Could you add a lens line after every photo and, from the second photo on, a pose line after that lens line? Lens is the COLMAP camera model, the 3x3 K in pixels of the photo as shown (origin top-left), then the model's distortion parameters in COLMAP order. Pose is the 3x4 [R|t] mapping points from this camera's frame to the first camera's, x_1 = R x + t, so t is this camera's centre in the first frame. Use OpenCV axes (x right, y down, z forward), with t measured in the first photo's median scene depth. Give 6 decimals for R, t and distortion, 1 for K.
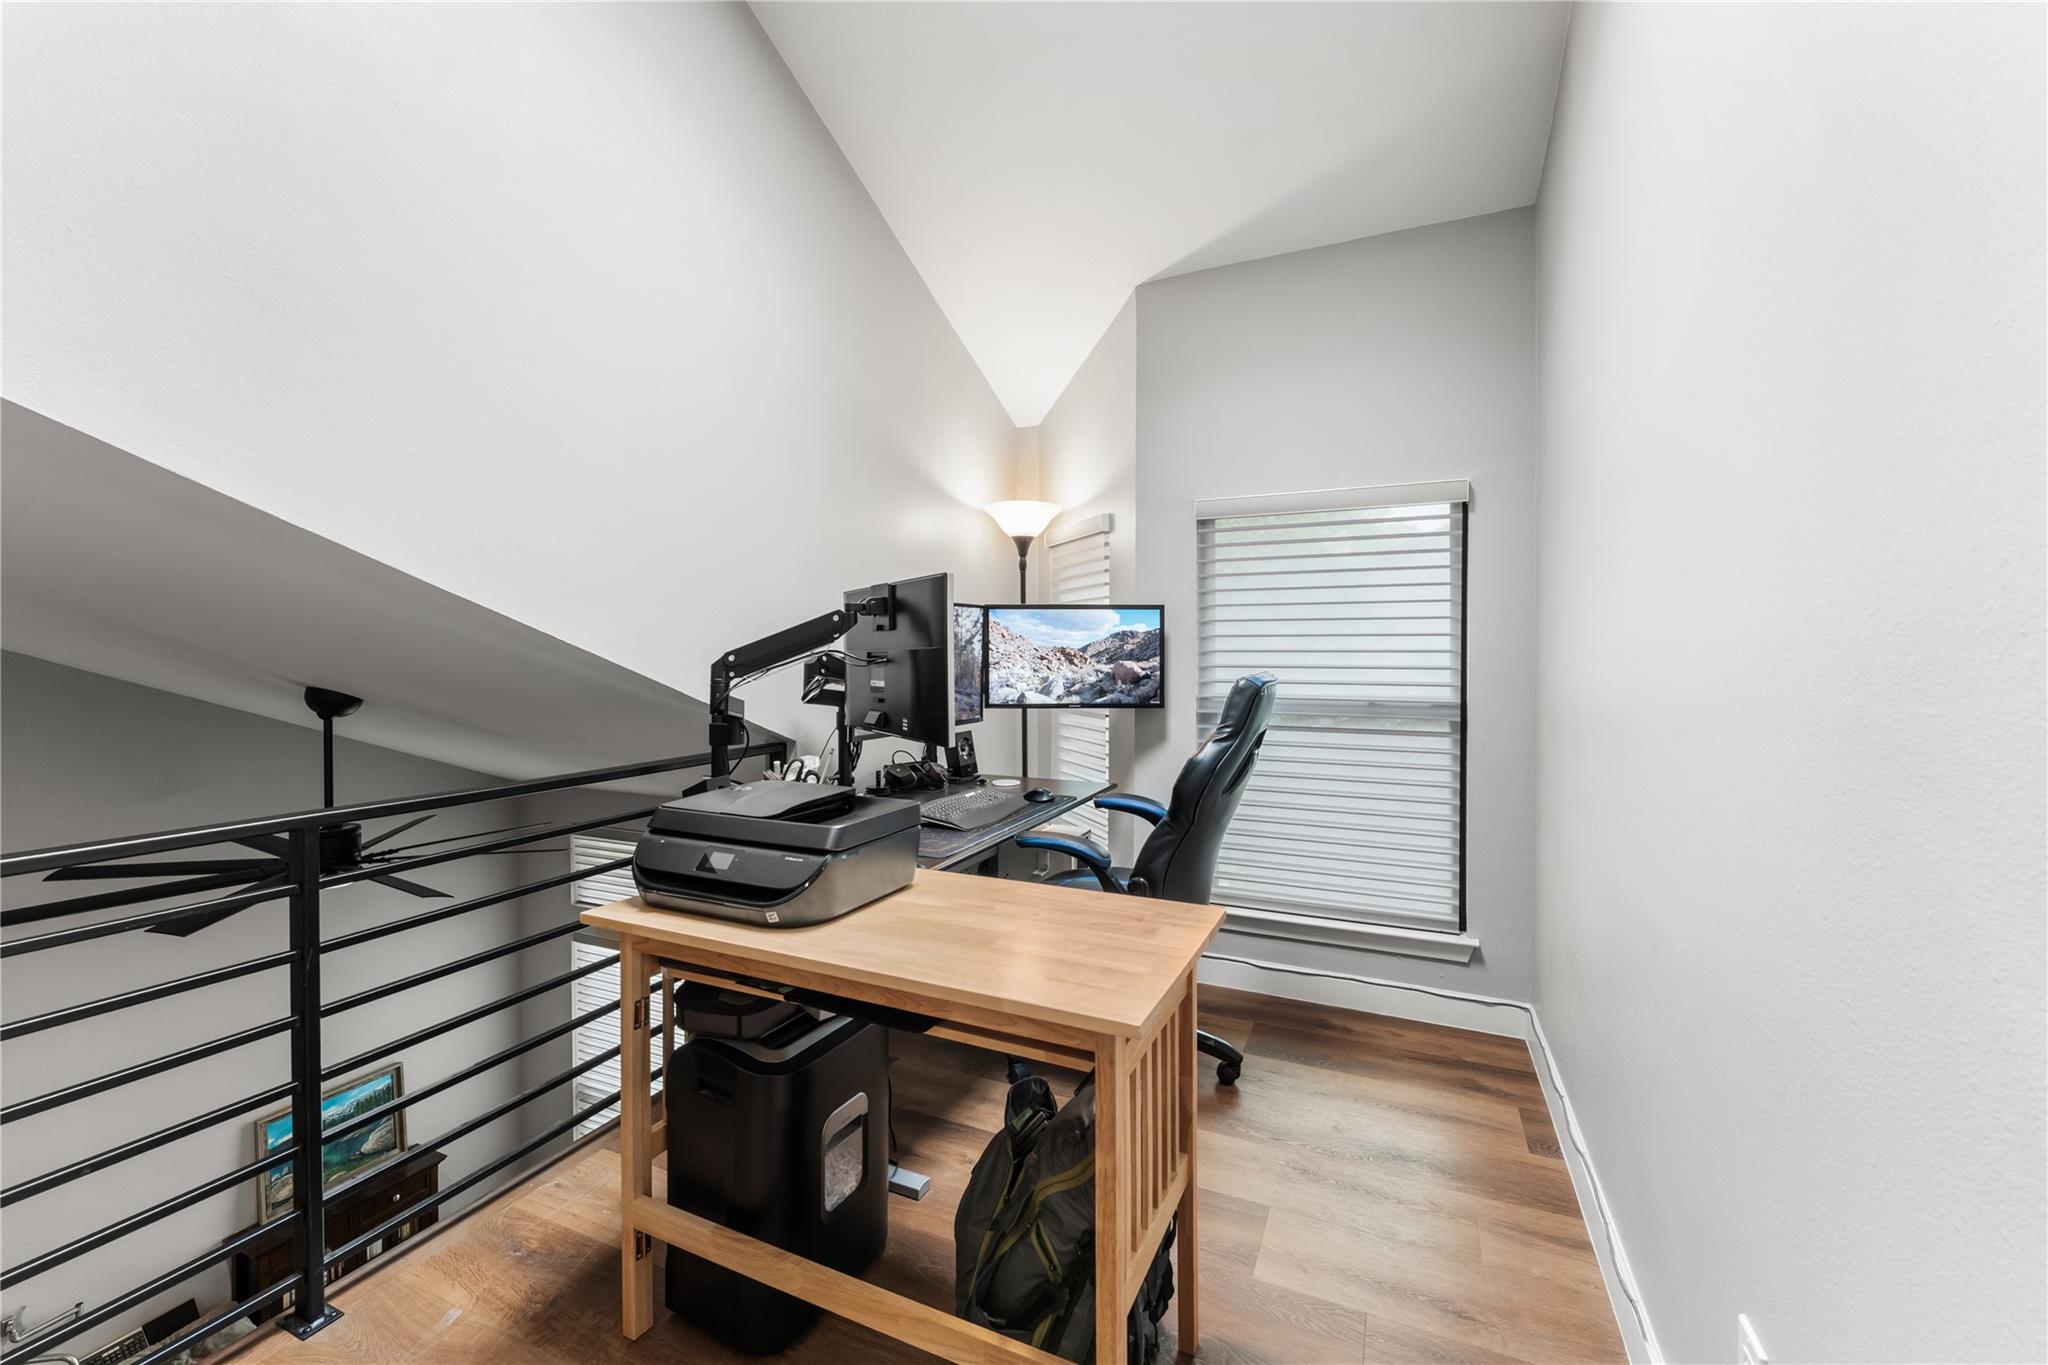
lens RADIAL K [[830.4, 0, 1024.4], [0, 830.4, 648.7], [0, 0, 1]] dist [-0.000560, -0.000440]
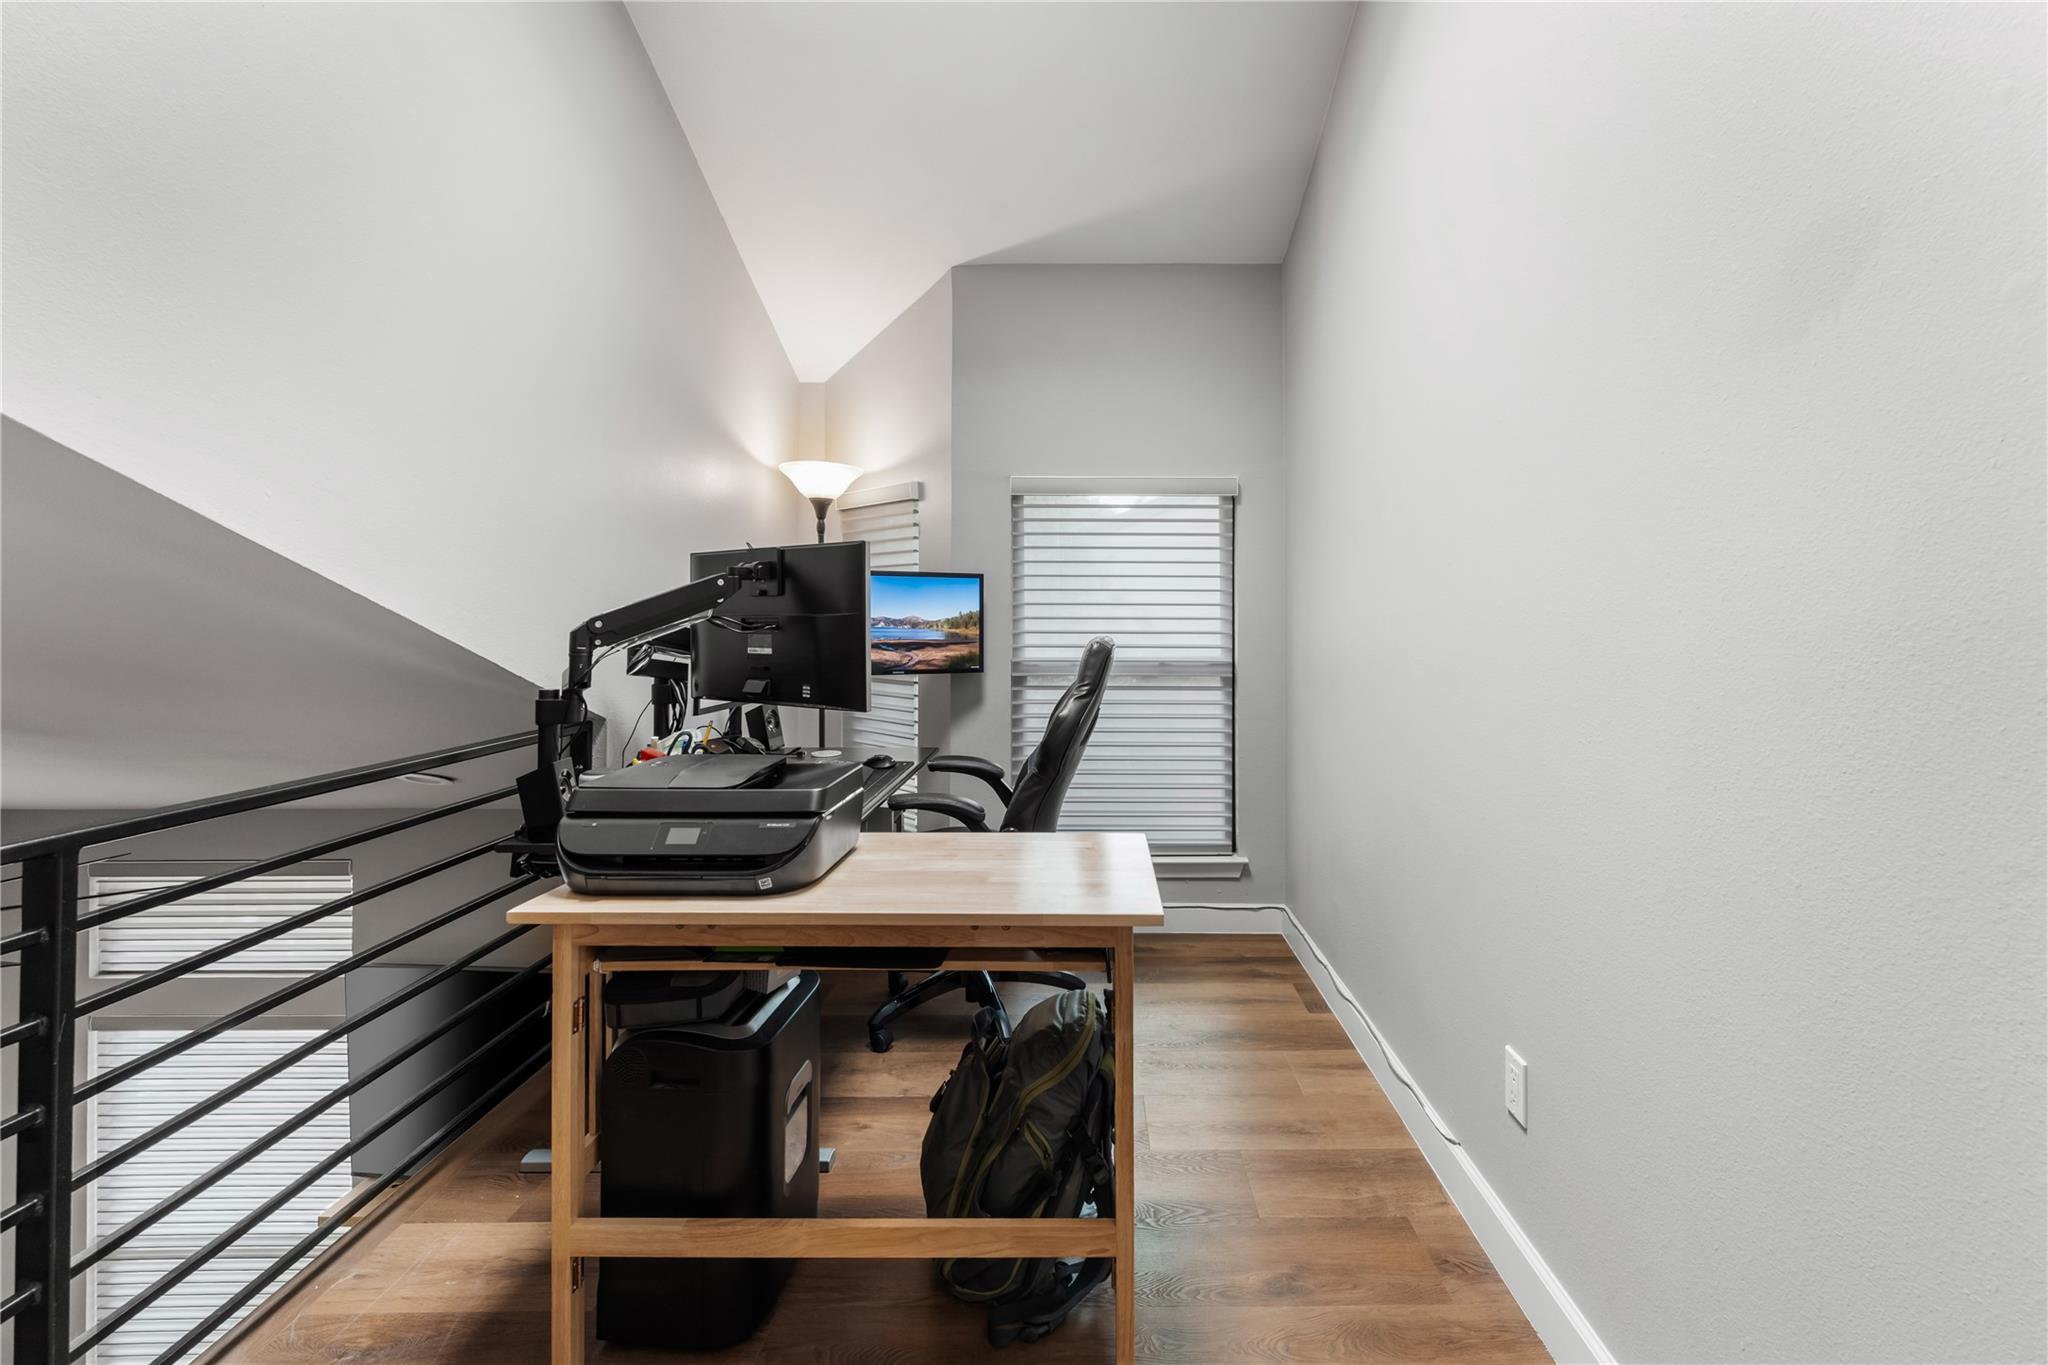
lens RADIAL K [[867.6, 0, 1096.7], [0, 867.6, 589.9], [0, 0, 1]] dist [0.000952, -0.000555]
pose [[0.904626, 0.017265, 0.425856, -0.231932], [-0.004778, 0.999527, -0.030372, 0.000002], [-0.426179, 0.025441, 0.904281, -0.072349]]
